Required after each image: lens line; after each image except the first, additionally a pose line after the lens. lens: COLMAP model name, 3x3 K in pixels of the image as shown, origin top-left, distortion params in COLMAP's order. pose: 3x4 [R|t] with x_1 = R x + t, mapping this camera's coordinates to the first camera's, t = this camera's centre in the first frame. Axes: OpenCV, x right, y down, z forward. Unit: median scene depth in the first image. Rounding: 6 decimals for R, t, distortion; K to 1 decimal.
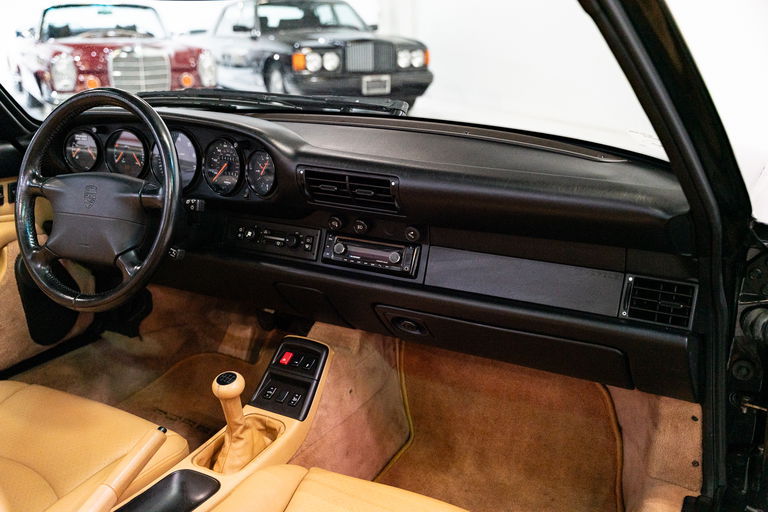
lens RADIAL K [[773.3, 0, 386.0], [0, 773.3, 255.2], [0, 0, 1]] dist [-0.000429, 0.000000]
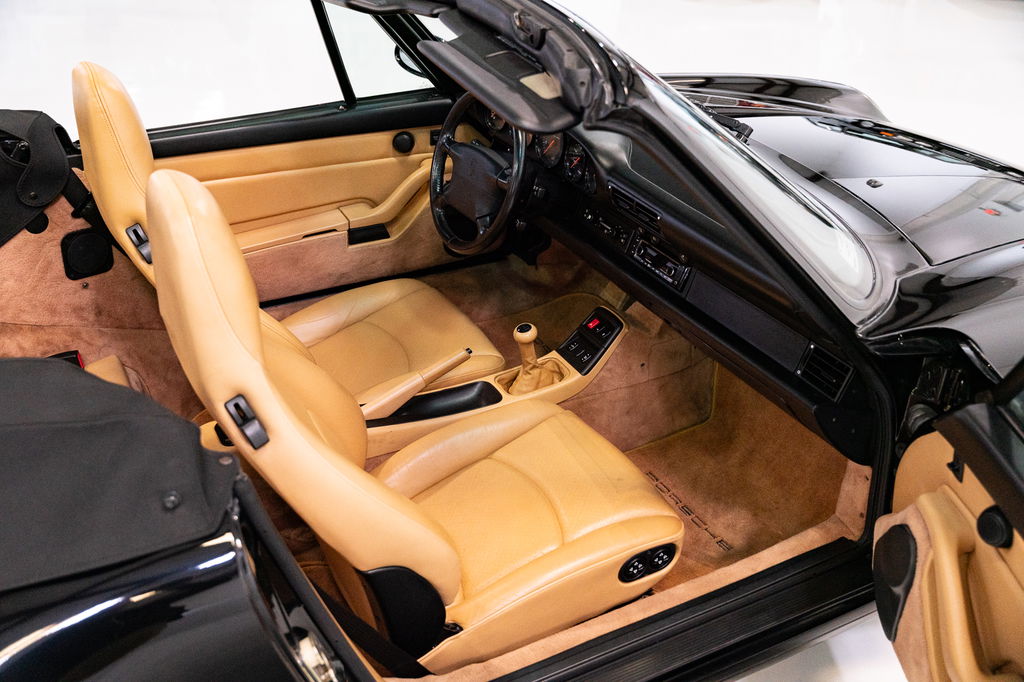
lens RADIAL K [[1031.0, 0, 508.3], [0, 1031.0, 341.4], [0, 0, 1]] dist [-0.000429, 0.000000]
pose [[0.838219, 0.289109, -0.462391, 0.538786], [-0.183227, 0.947919, 0.260531, -0.249276], [0.513632, -0.133660, 0.847536, -0.475447]]
